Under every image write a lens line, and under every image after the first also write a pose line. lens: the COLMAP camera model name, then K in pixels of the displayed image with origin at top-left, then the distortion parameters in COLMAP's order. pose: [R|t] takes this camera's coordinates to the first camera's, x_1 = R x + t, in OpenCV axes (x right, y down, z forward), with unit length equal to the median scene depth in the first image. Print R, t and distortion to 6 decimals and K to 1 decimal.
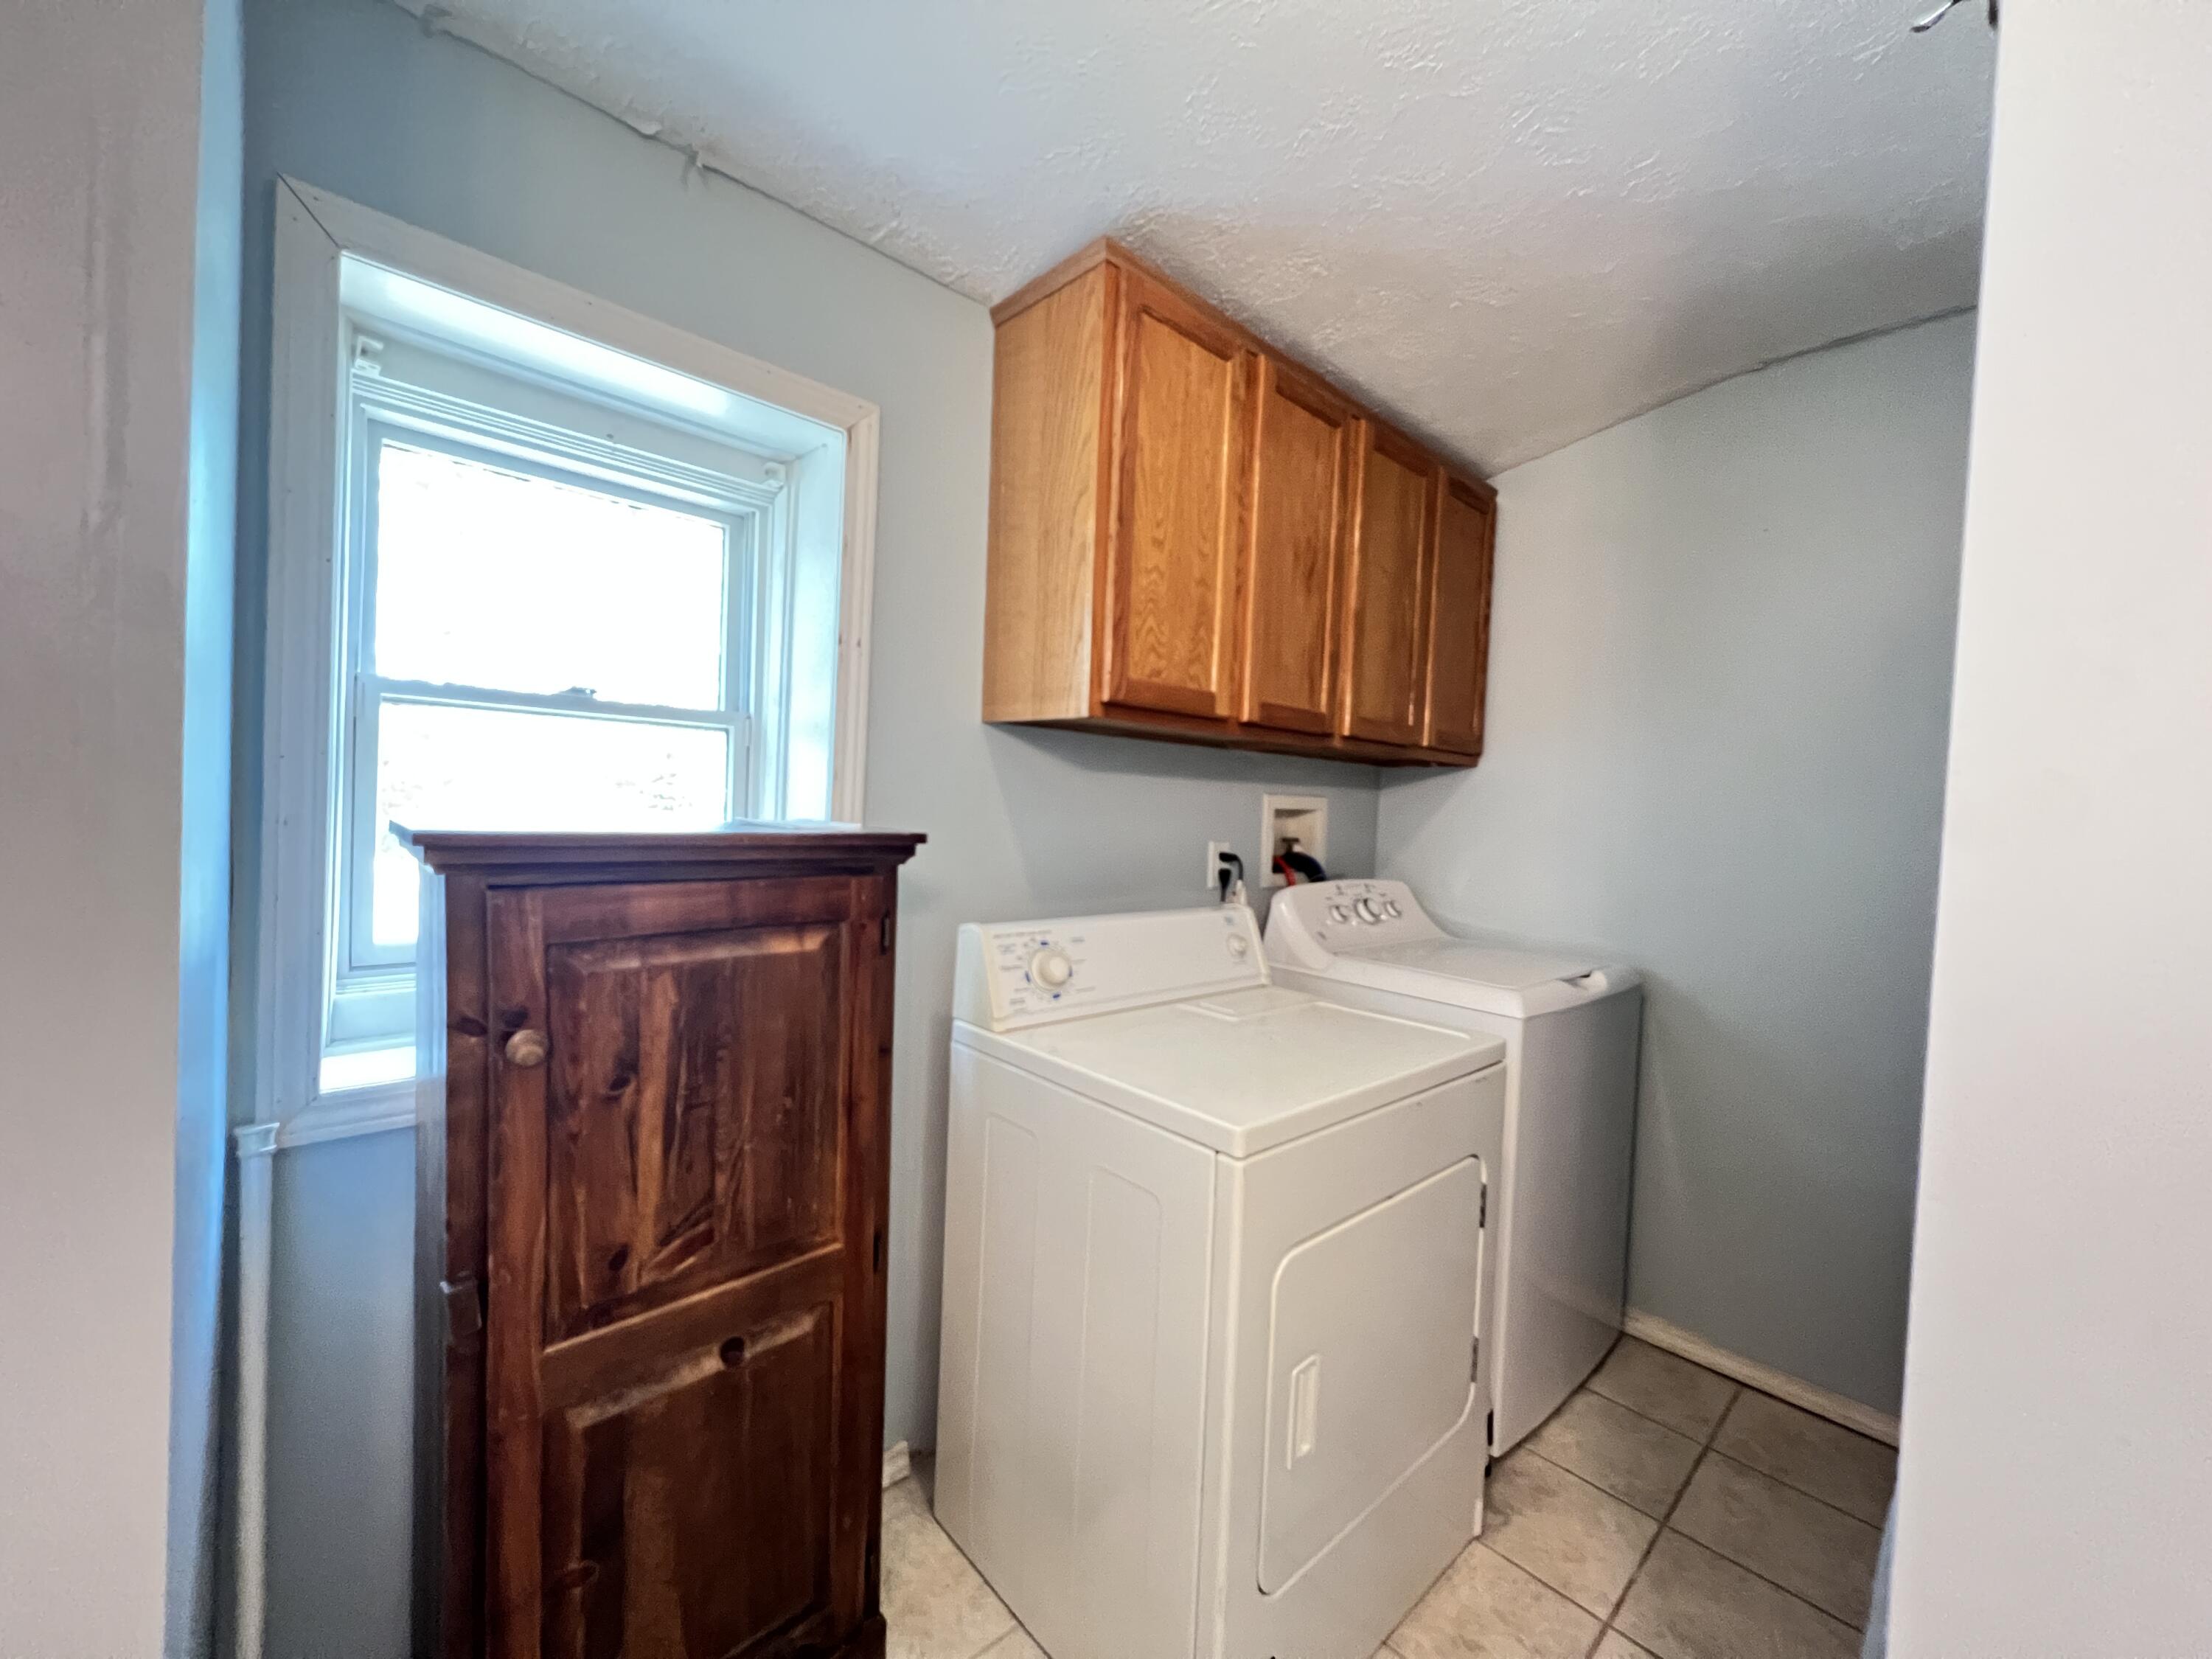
lens RADIAL K [[882.4, 0, 1102.6], [0, 882.4, 831.7], [0, 0, 1]] dist [0.001237, -0.000443]
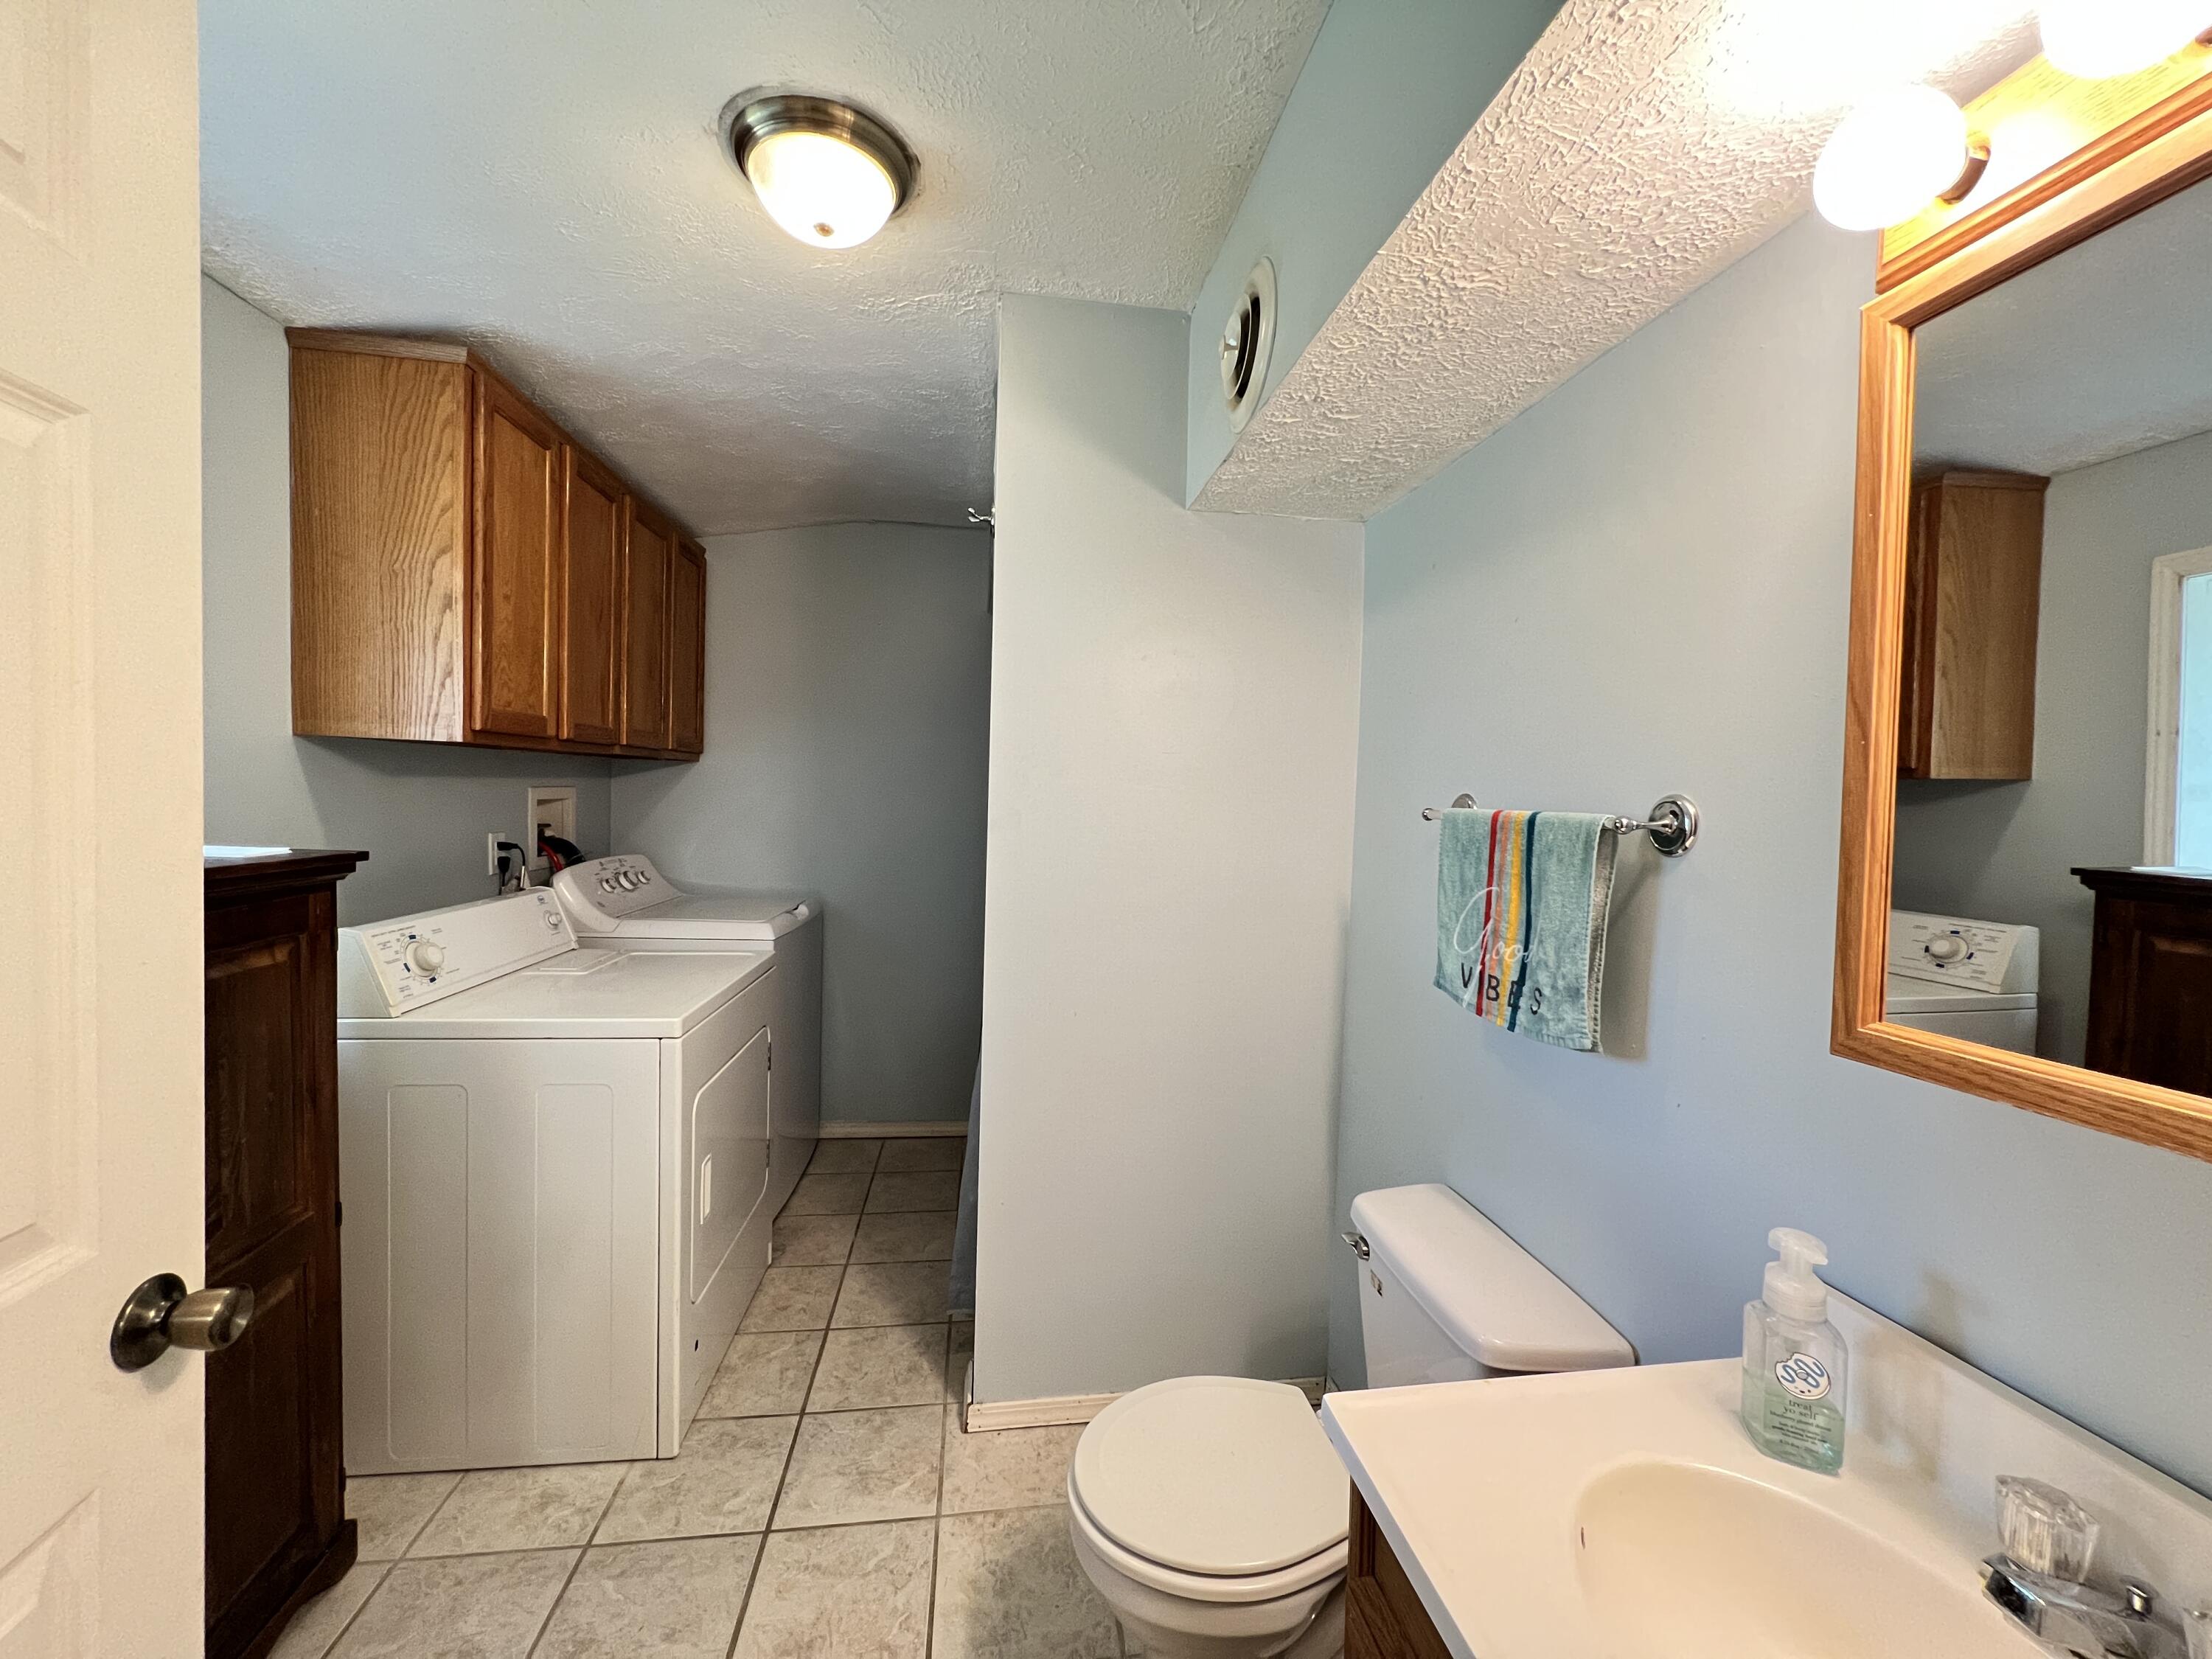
lens RADIAL K [[882.4, 0, 1102.6], [0, 882.4, 831.7], [0, 0, 1]] dist [0.001237, -0.000443]
pose [[0.584915, -0.057444, 0.809058, -0.438140], [0.016078, 0.998114, 0.059244, -0.059582], [-0.810936, -0.021644, 0.584735, -0.371918]]
